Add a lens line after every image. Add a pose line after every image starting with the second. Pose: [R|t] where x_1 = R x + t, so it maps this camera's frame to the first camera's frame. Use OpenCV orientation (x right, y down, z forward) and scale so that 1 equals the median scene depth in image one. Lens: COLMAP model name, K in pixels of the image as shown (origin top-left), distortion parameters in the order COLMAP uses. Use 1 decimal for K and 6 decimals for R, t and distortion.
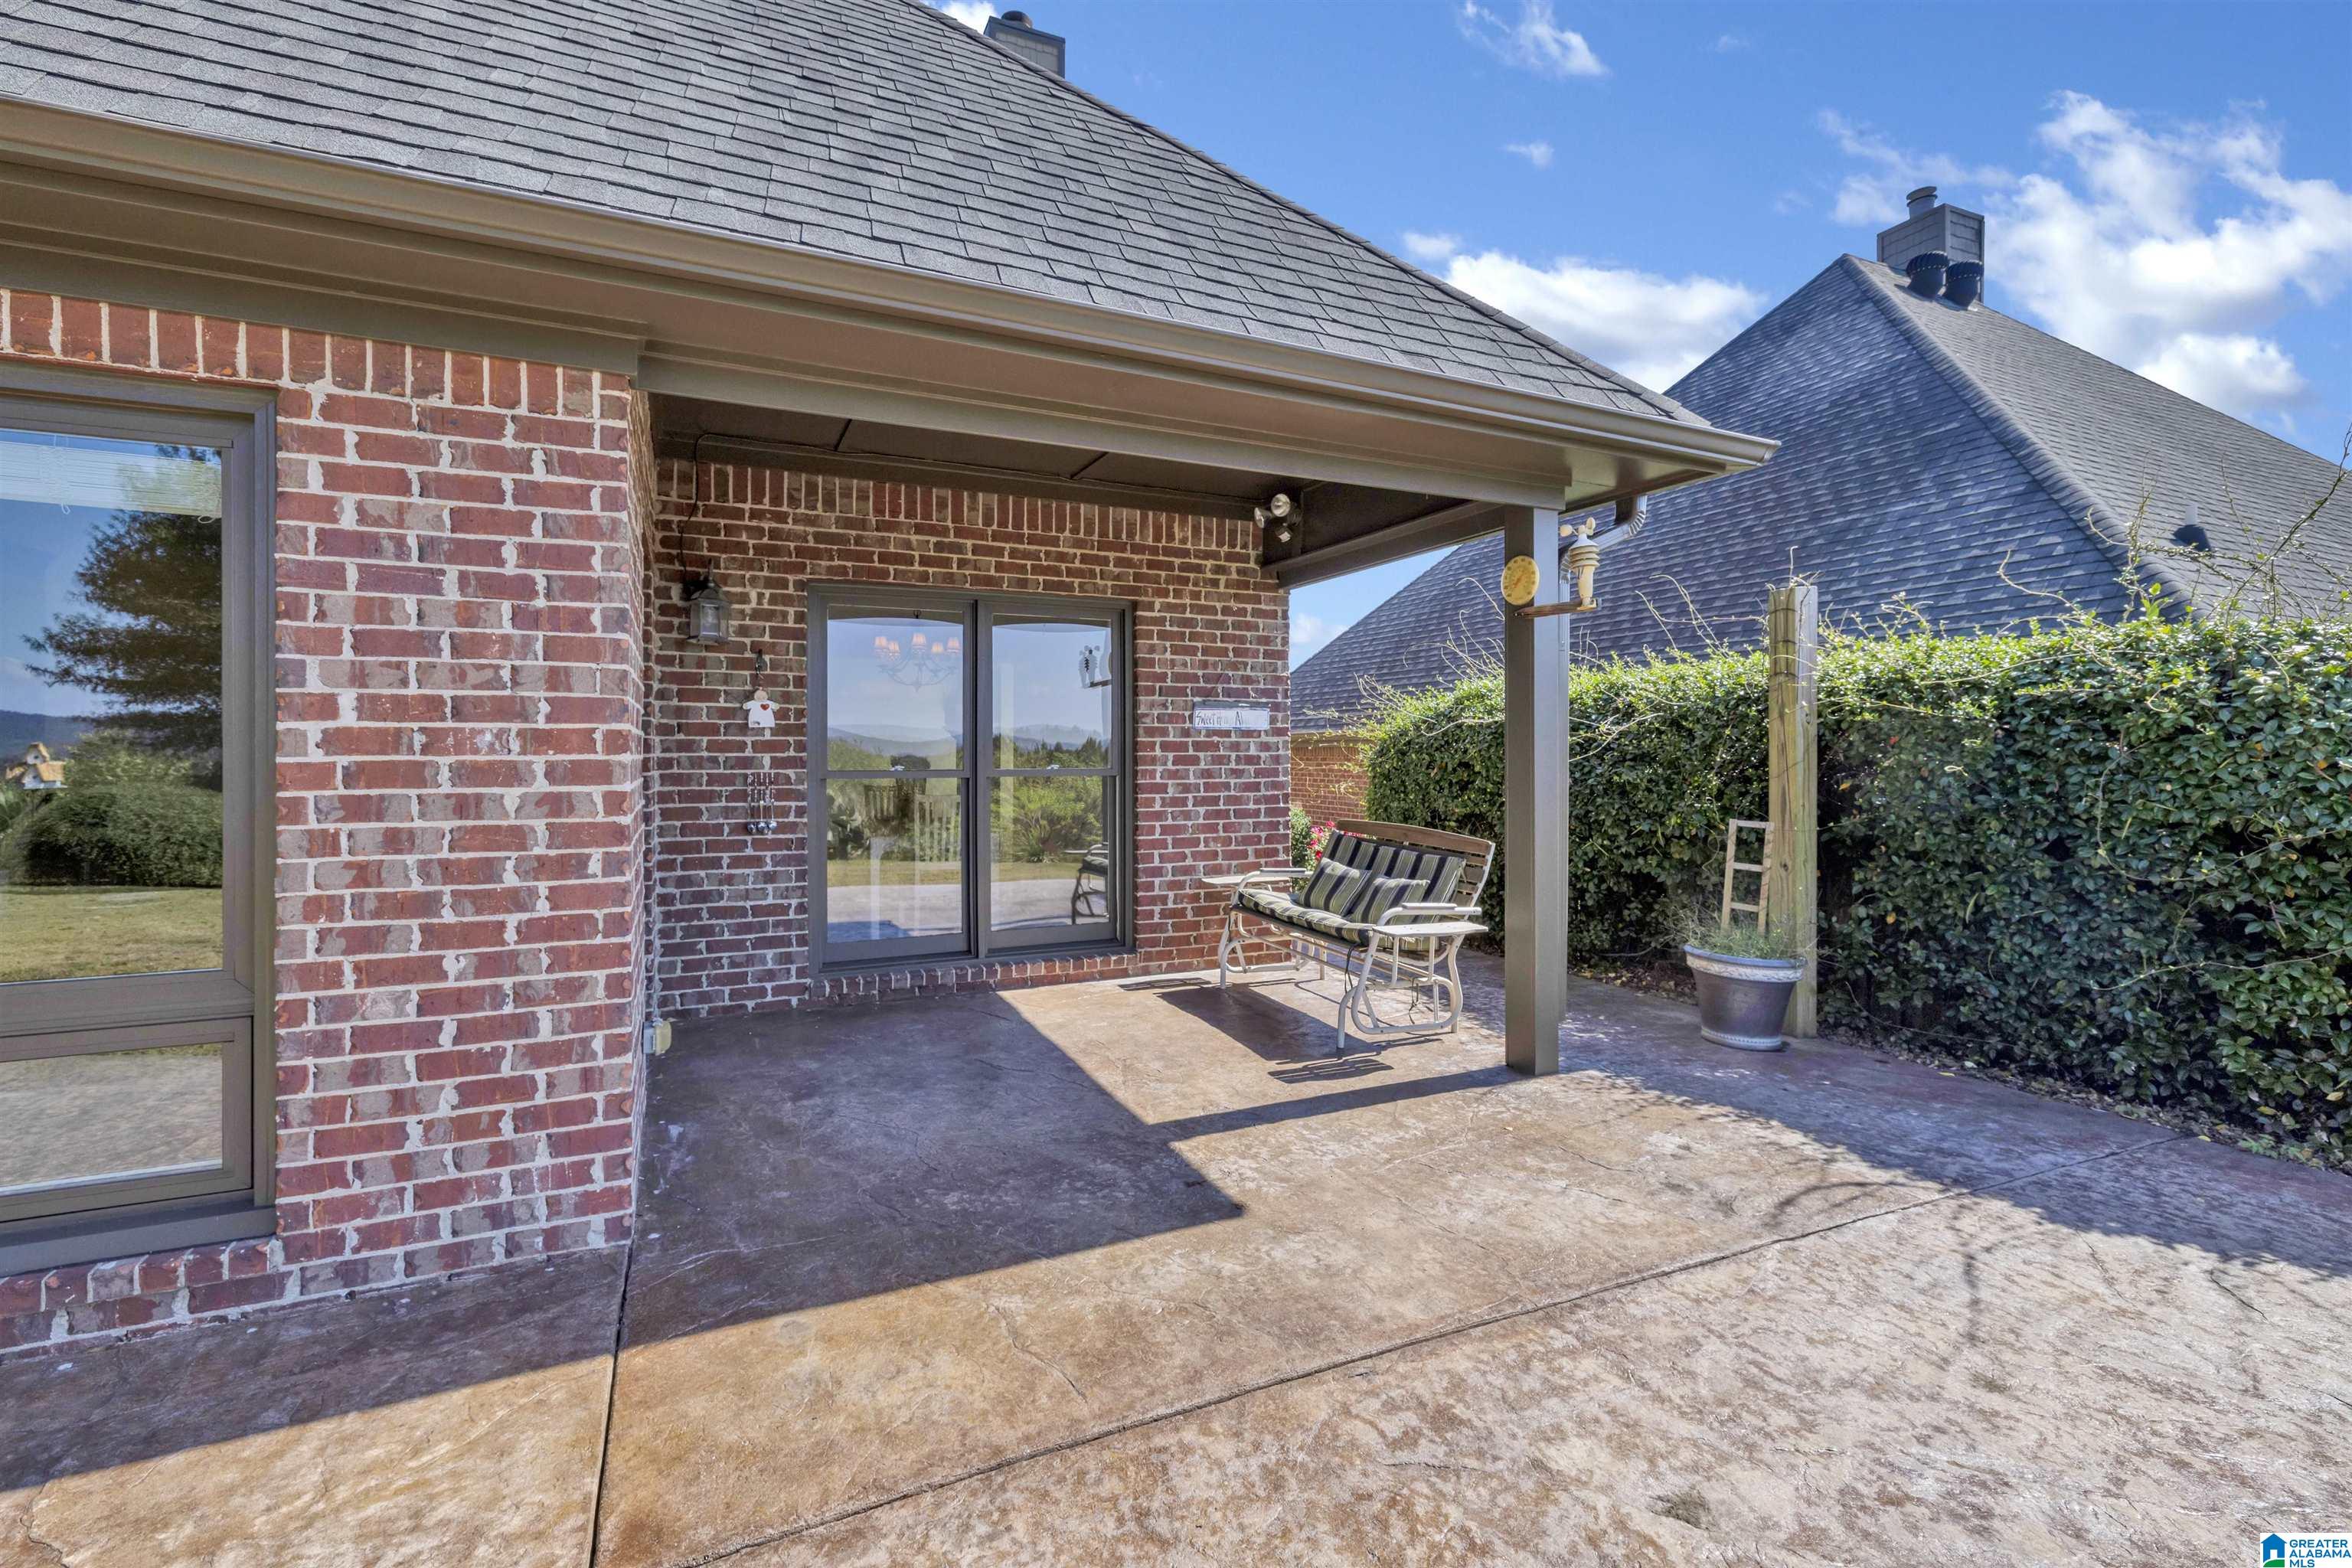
lens RADIAL K [[1014.1, 0, 1160.0], [0, 1014.1, 755.5], [0, 0, 1]] dist [0.002923, 0.000606]
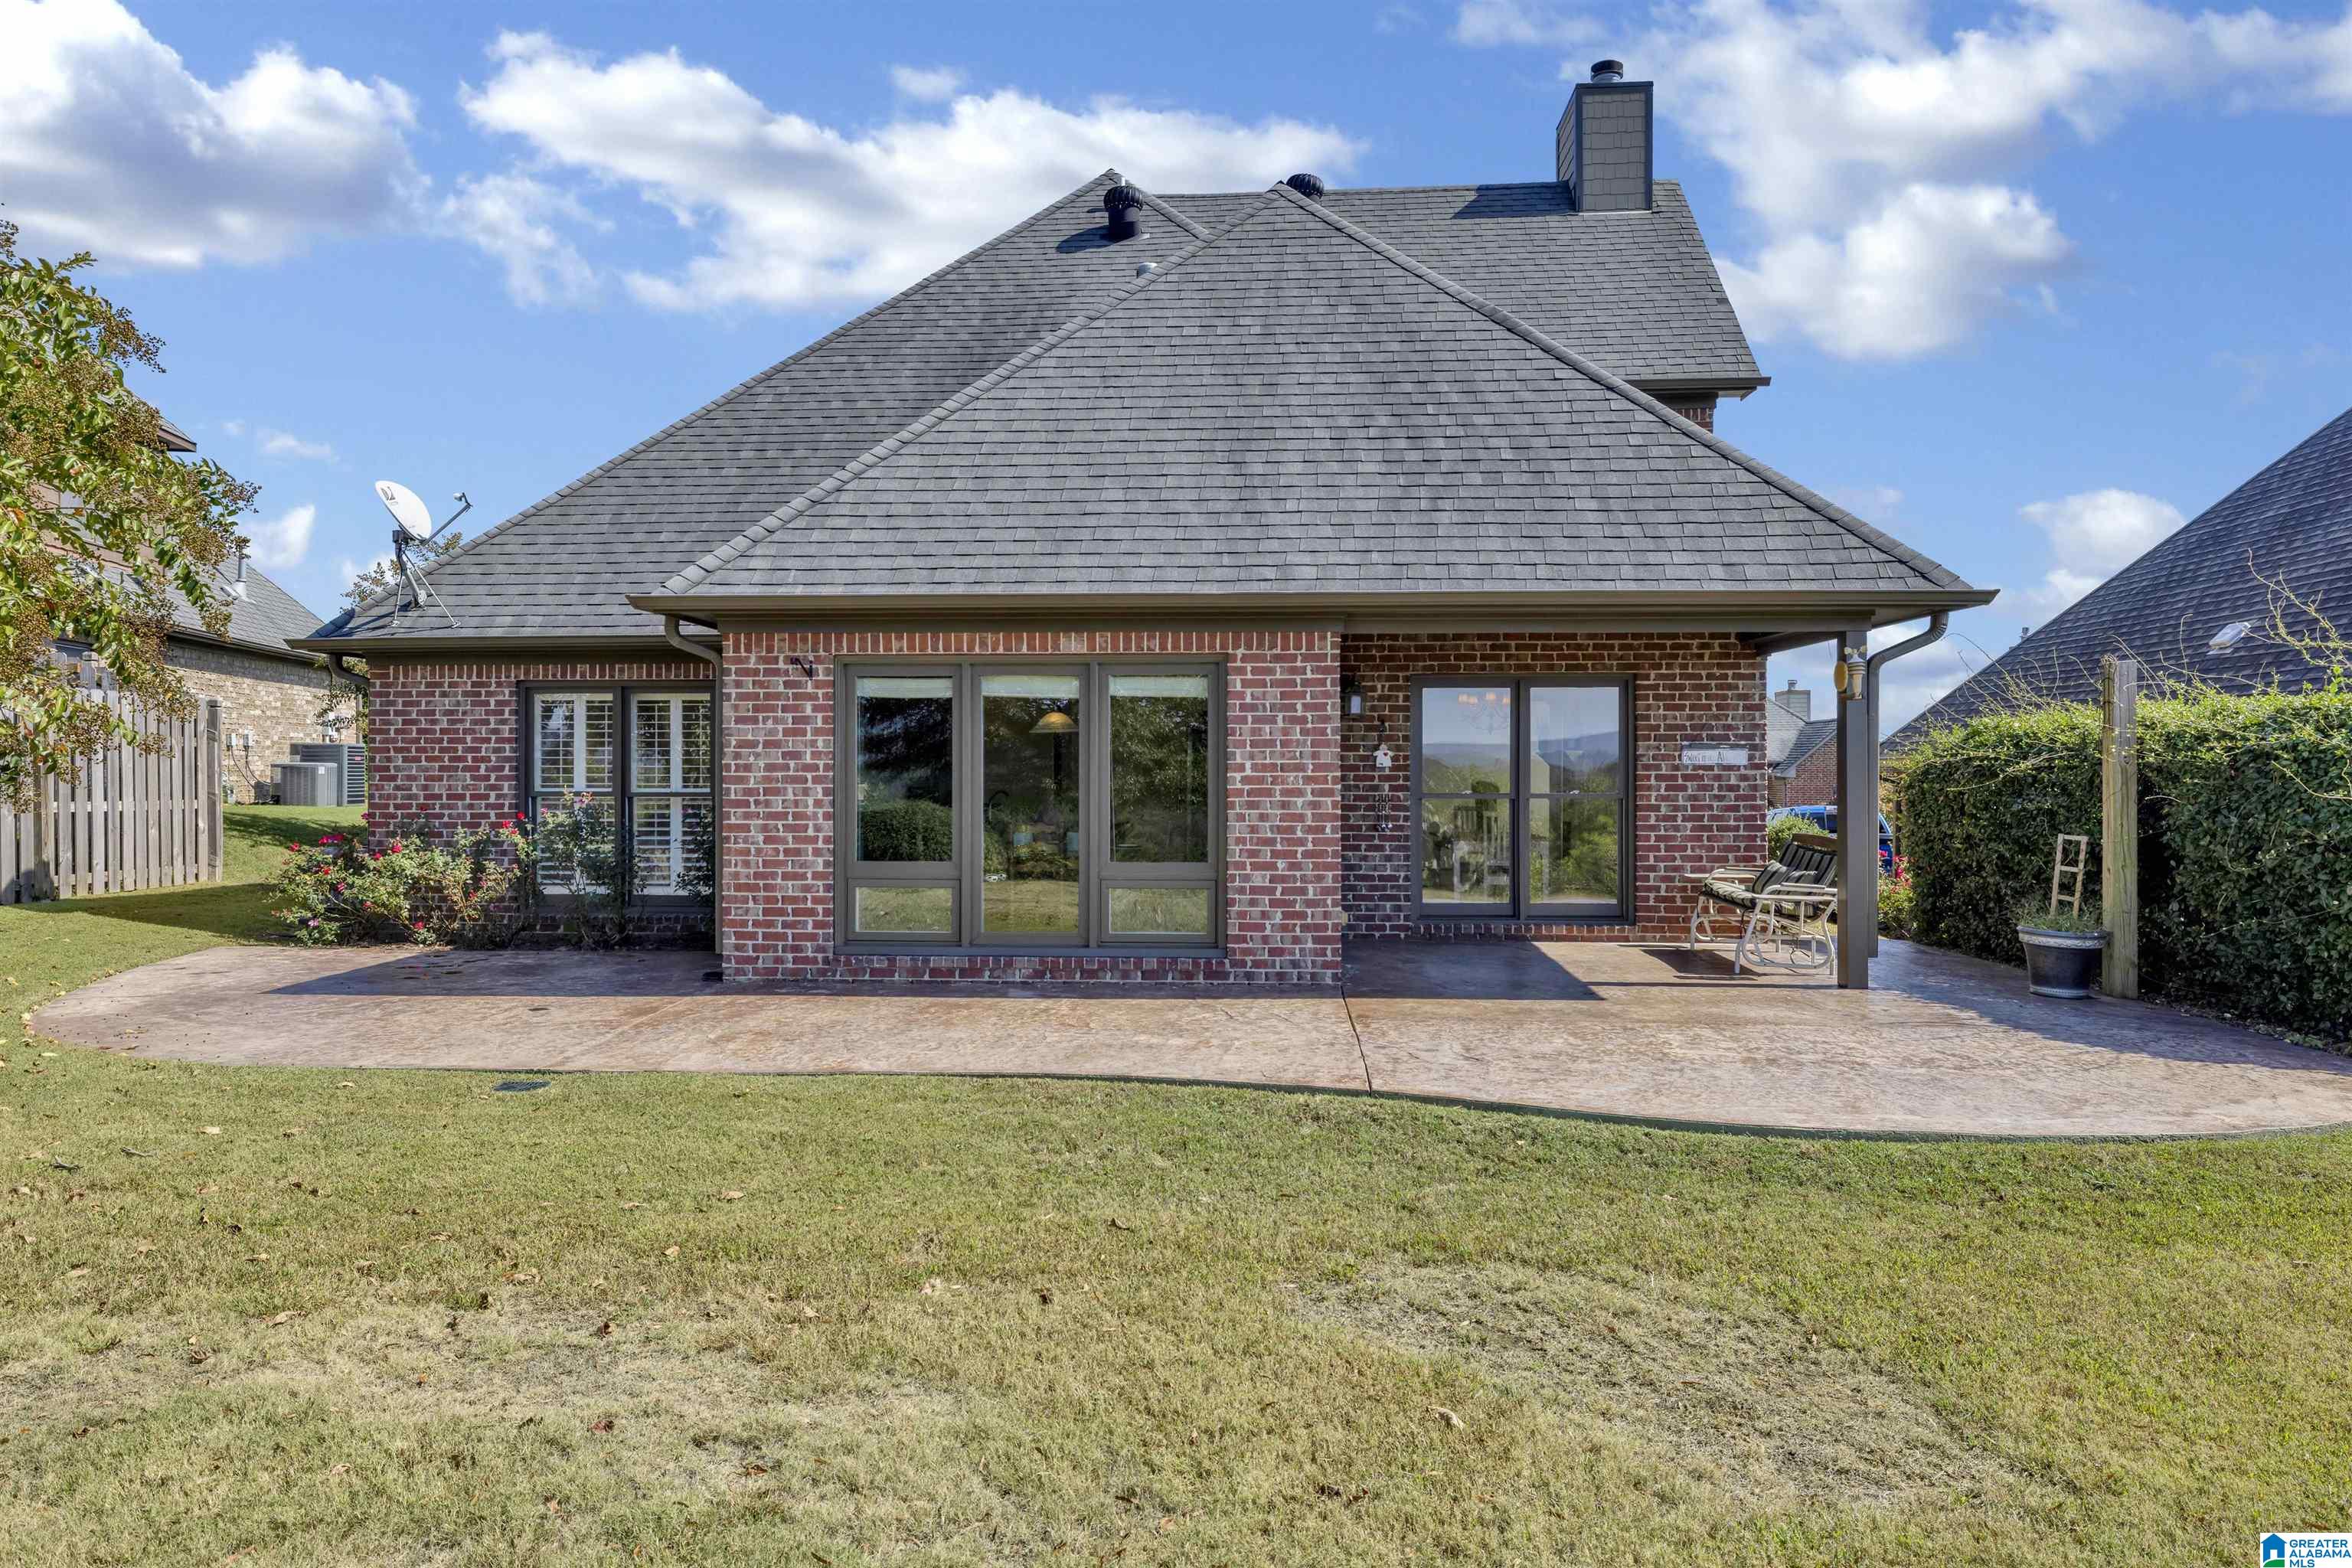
lens RADIAL K [[1571.1, 0, 1169.3], [0, 1571.1, 768.9], [0, 0, 1]] dist [0.026104, 0.003367]
pose [[0.882894, 0.000322, -0.469572, 0.495871], [-0.001863, 0.999994, -0.002817, -0.016139], [0.469568, 0.003362, 0.882890, -1.409624]]
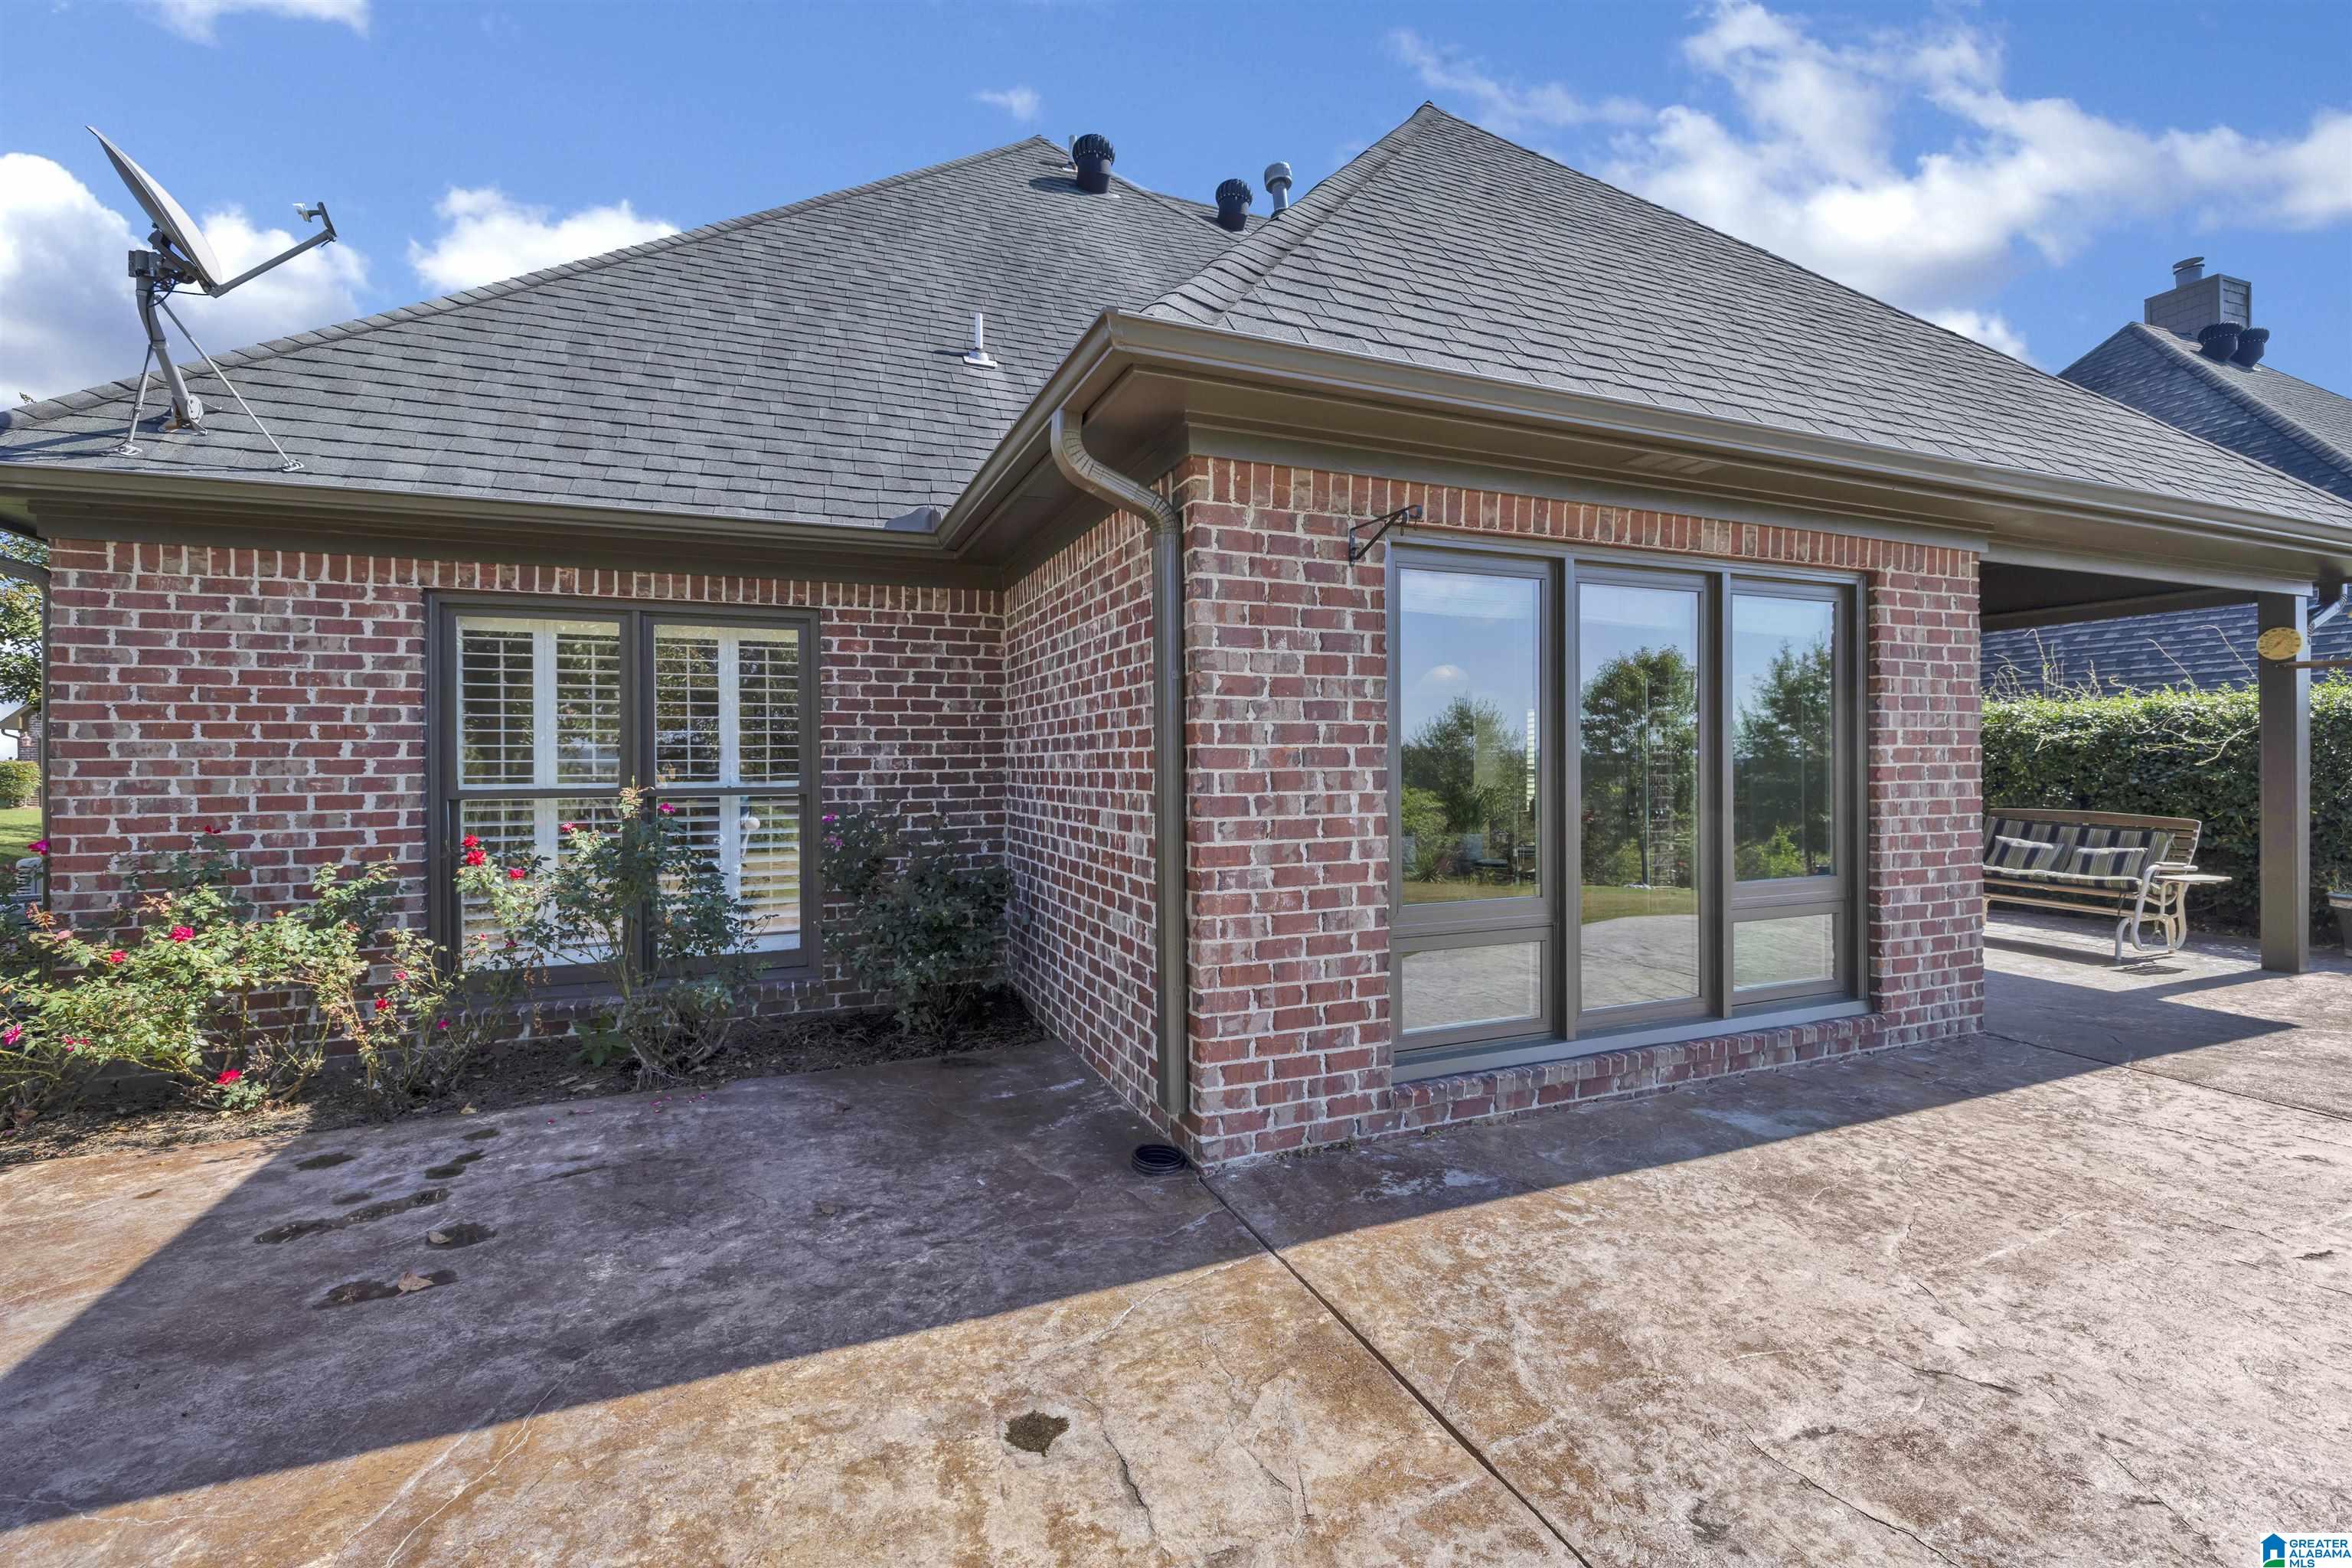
lens RADIAL K [[1014.1, 0, 1173.9], [0, 1014.1, 764.8], [0, 0, 1]] dist [0.002923, 0.000606]
pose [[0.999639, -0.006859, -0.025978, -1.054993], [0.006770, 0.999971, -0.003481, 0.000515], [0.026001, 0.003304, 0.999656, -0.467959]]
